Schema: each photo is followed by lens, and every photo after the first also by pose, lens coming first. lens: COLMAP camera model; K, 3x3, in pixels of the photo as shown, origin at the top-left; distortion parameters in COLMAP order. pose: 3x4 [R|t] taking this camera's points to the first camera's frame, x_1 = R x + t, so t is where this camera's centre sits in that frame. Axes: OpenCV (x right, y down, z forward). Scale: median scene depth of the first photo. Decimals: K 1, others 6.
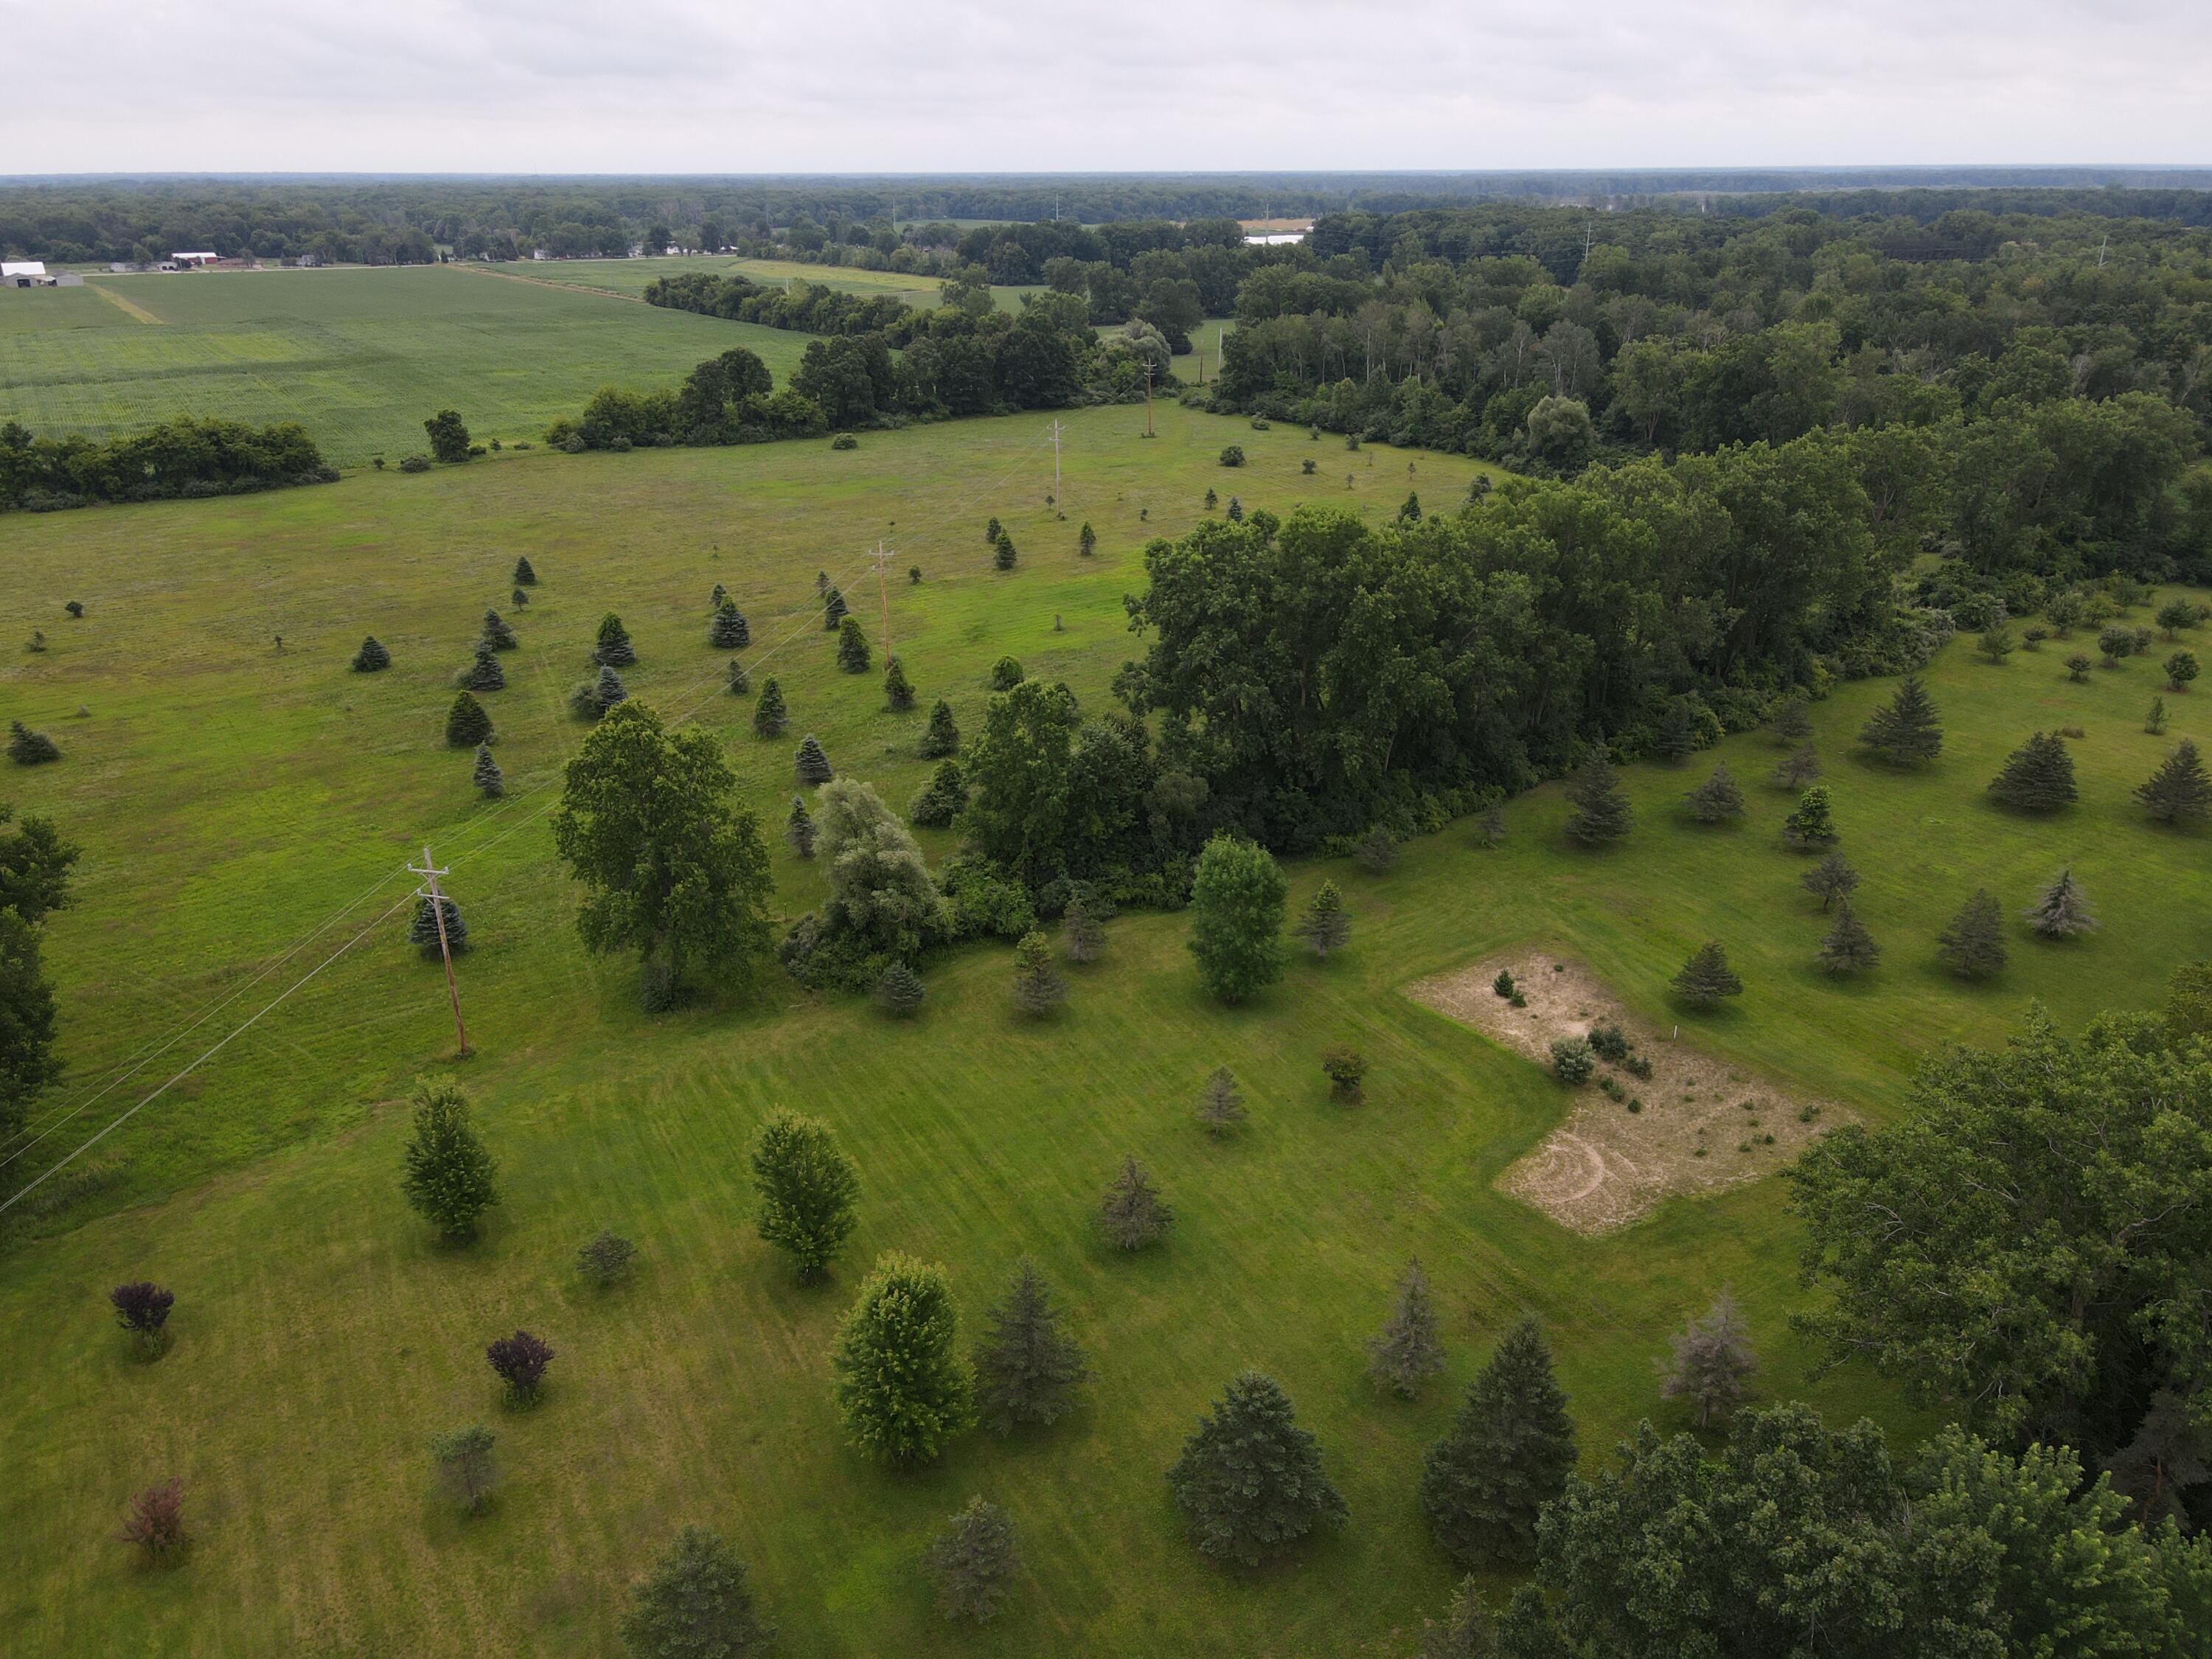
lens RADIAL K [[1627.0, 0, 1097.5], [0, 1627.0, 834.7], [0, 0, 1]] dist [0.002607, 0.021083]
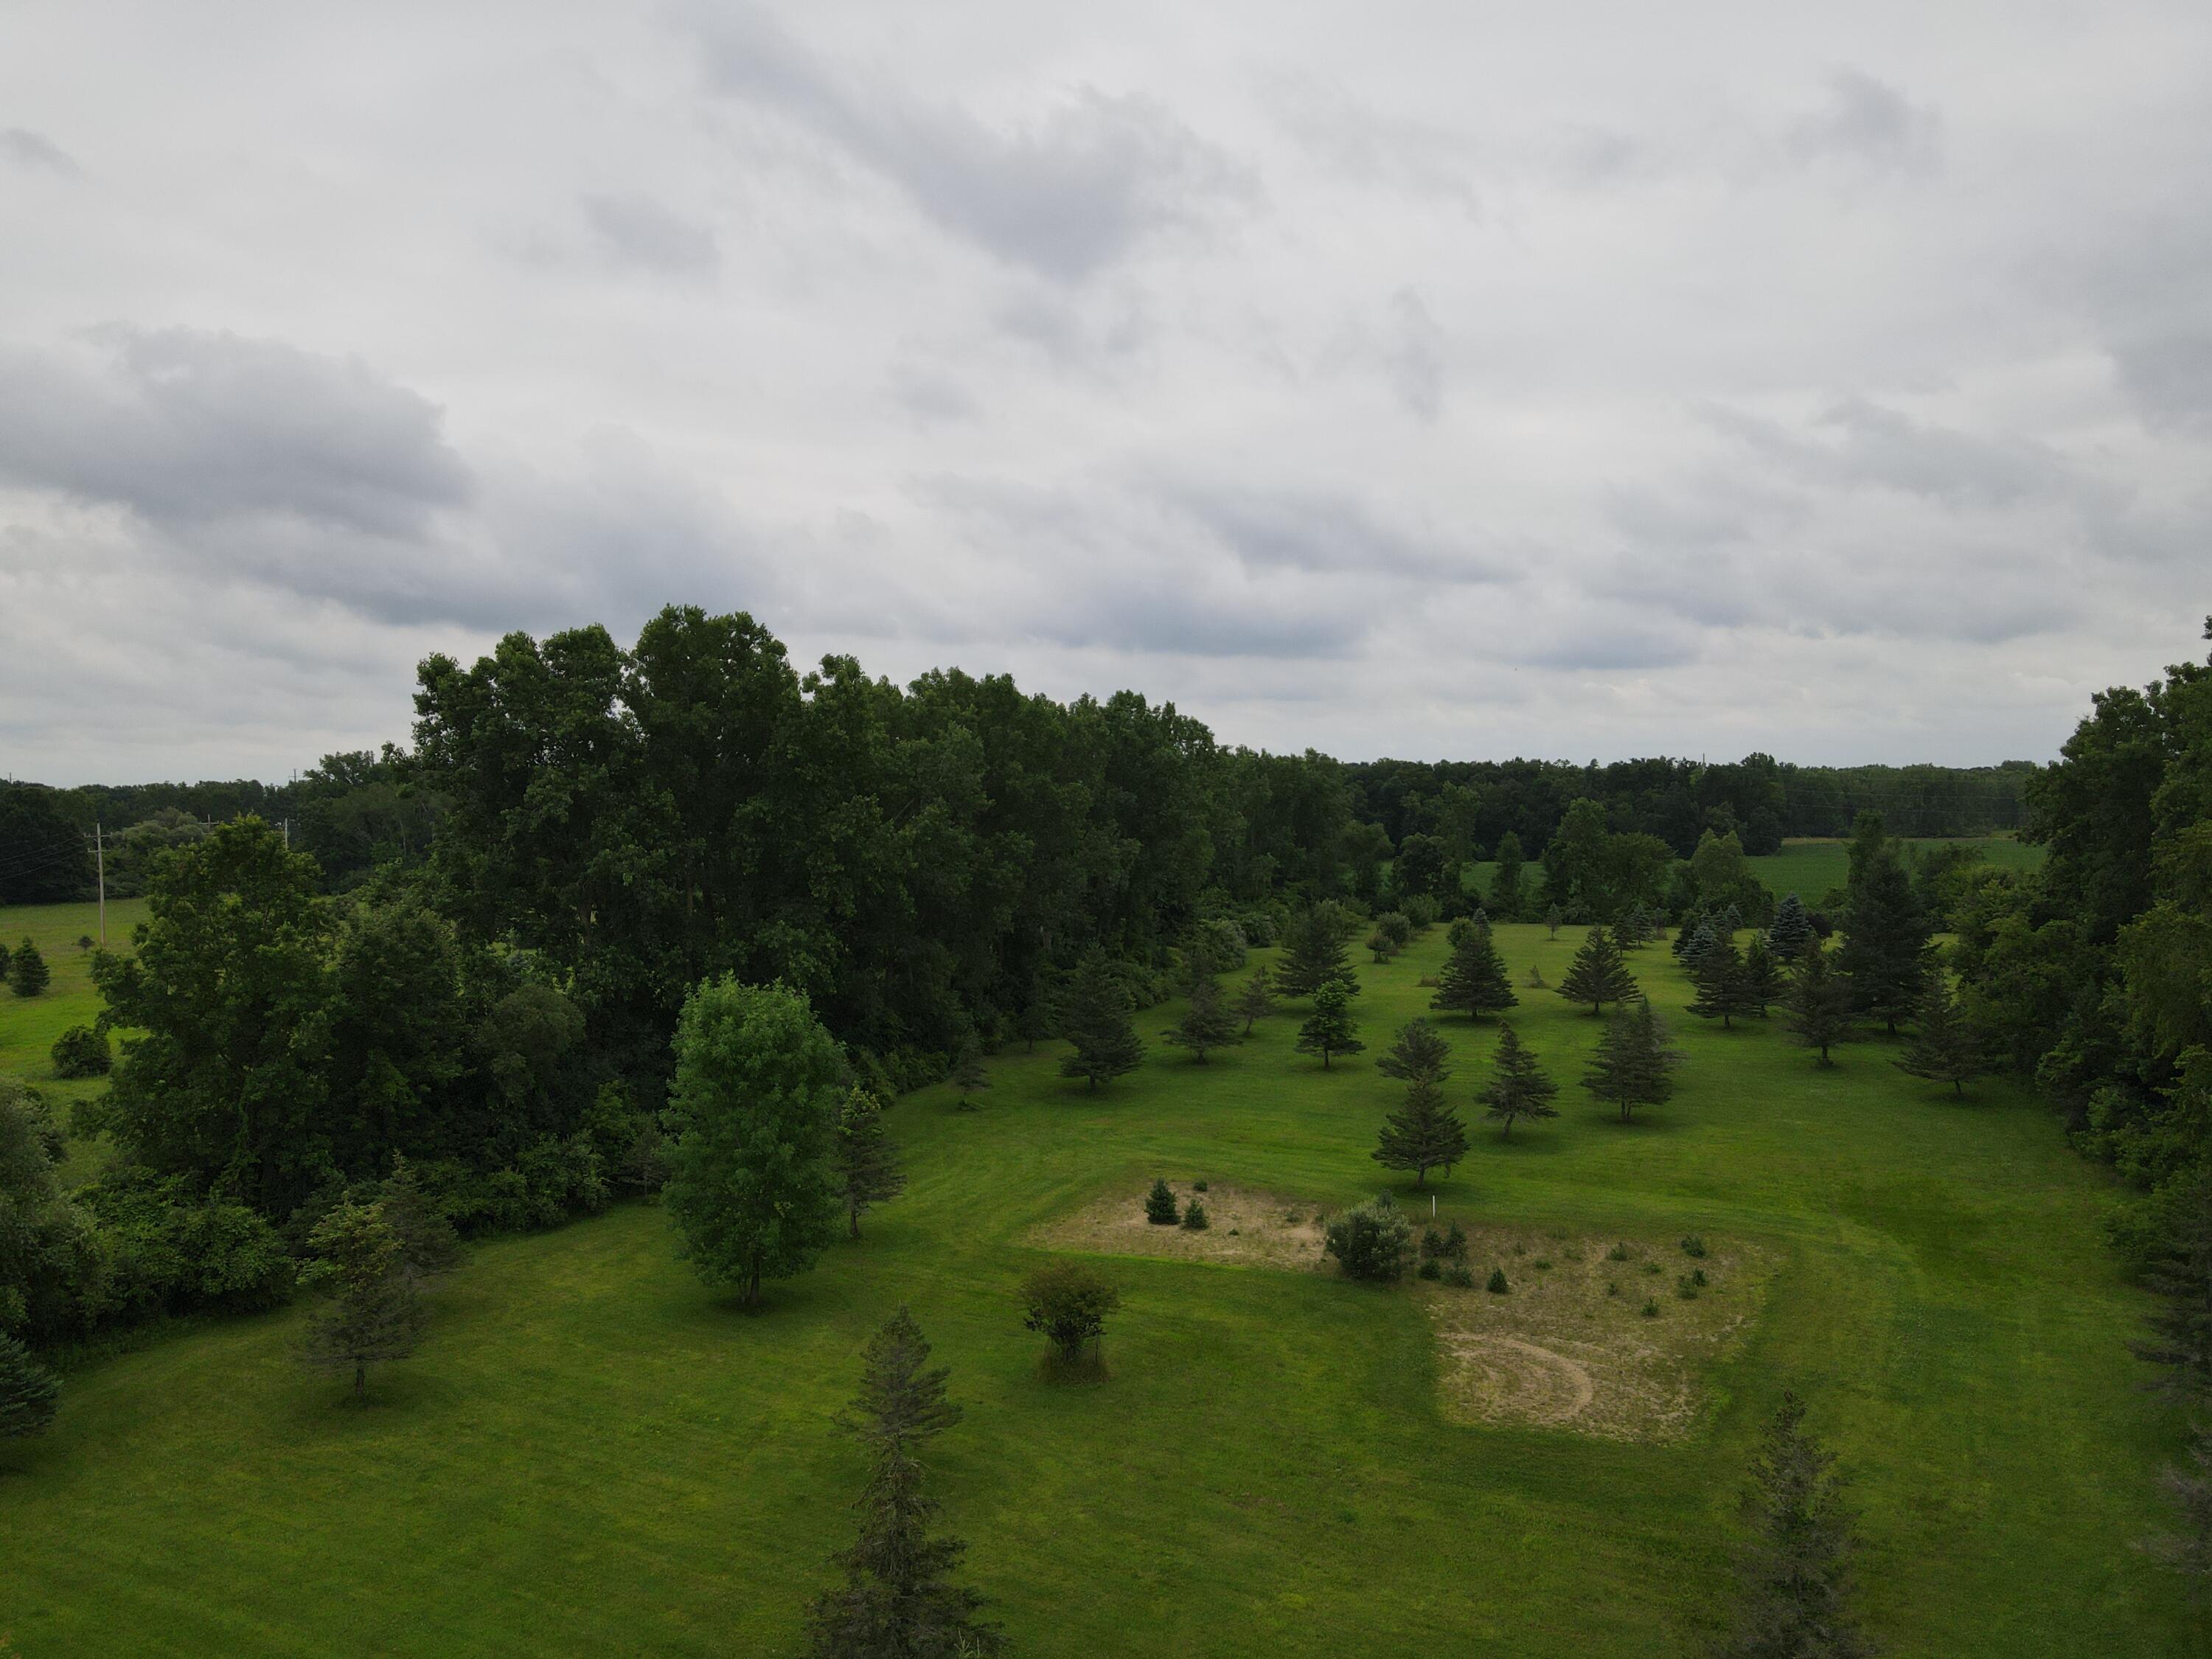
lens RADIAL K [[1627.0, 0, 1102.4], [0, 1627.0, 822.0], [0, 0, 1]] dist [0.002607, 0.021083]
pose [[0.839235, -0.015185, 0.543557, -0.068177], [0.213560, 0.928495, -0.303792, 0.091570], [-0.500076, 0.371035, 0.782468, 0.308131]]
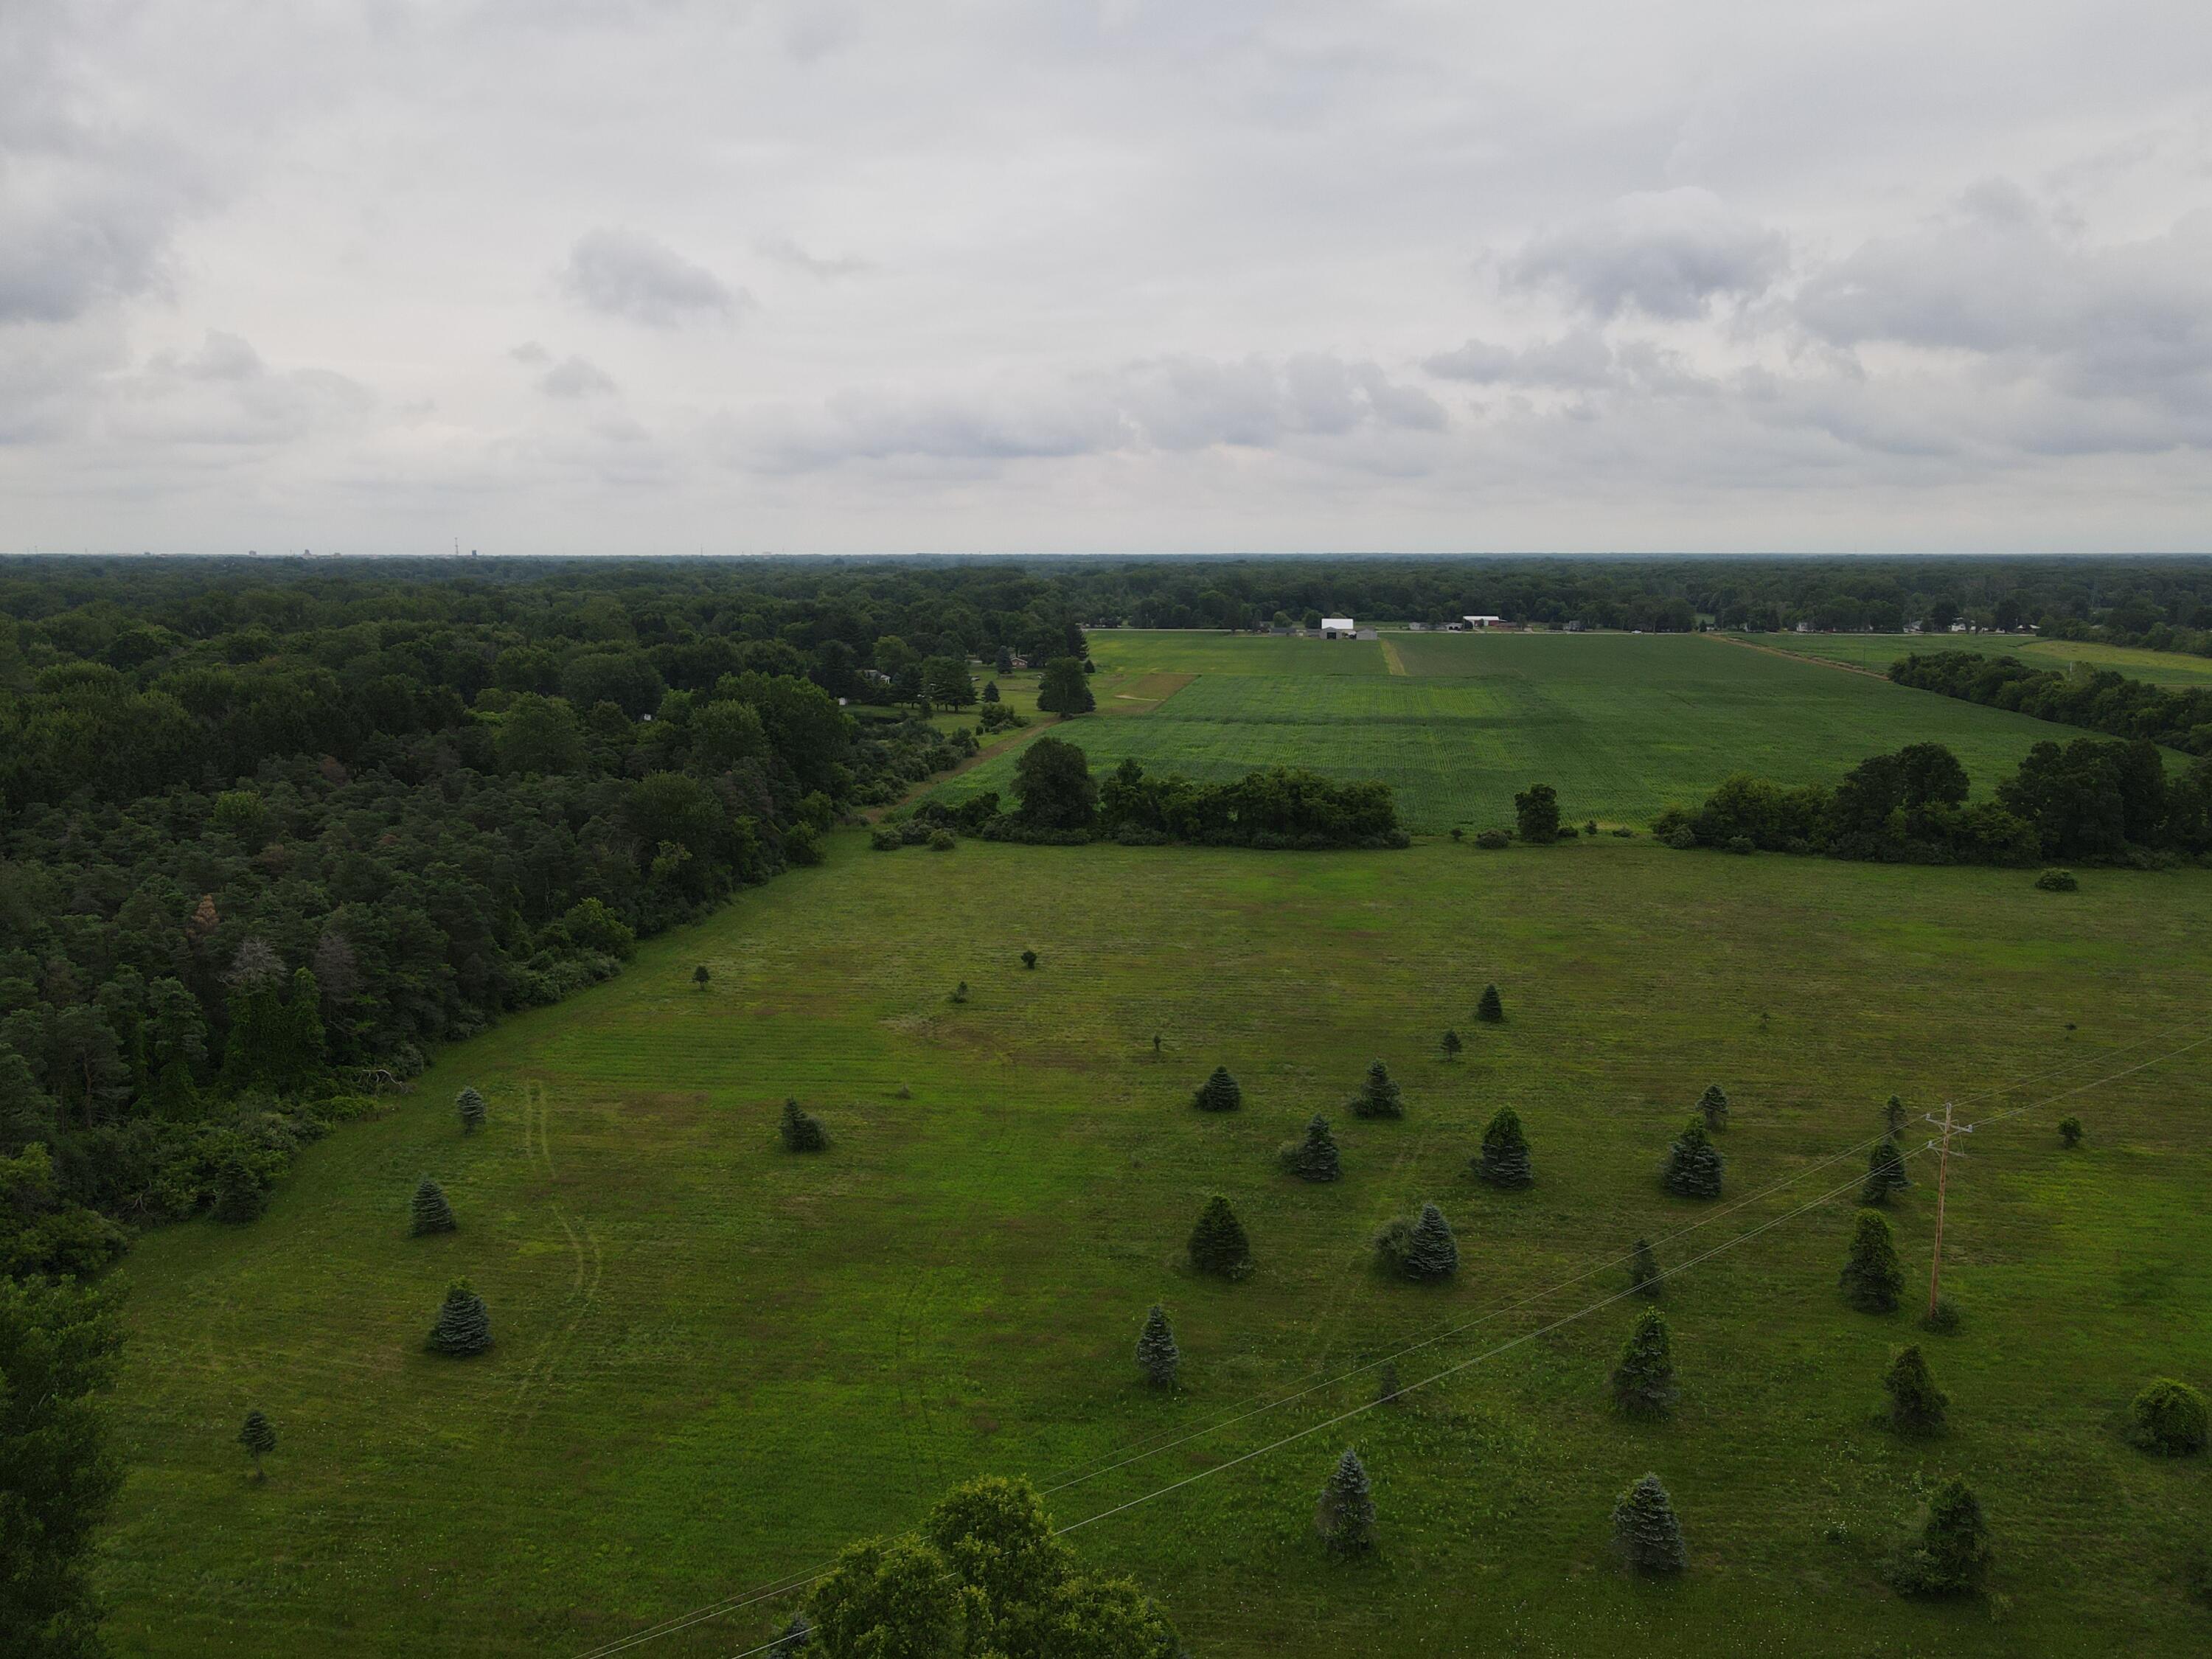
lens RADIAL K [[1627.0, 0, 1091.1], [0, 1627.0, 796.2], [0, 0, 1]] dist [0.002607, 0.021083]
pose [[0.734634, 0.104911, -0.670304, 0.019630], [-0.259315, 0.956379, -0.134516, -0.134647], [0.626952, 0.272640, 0.729793, 0.382489]]
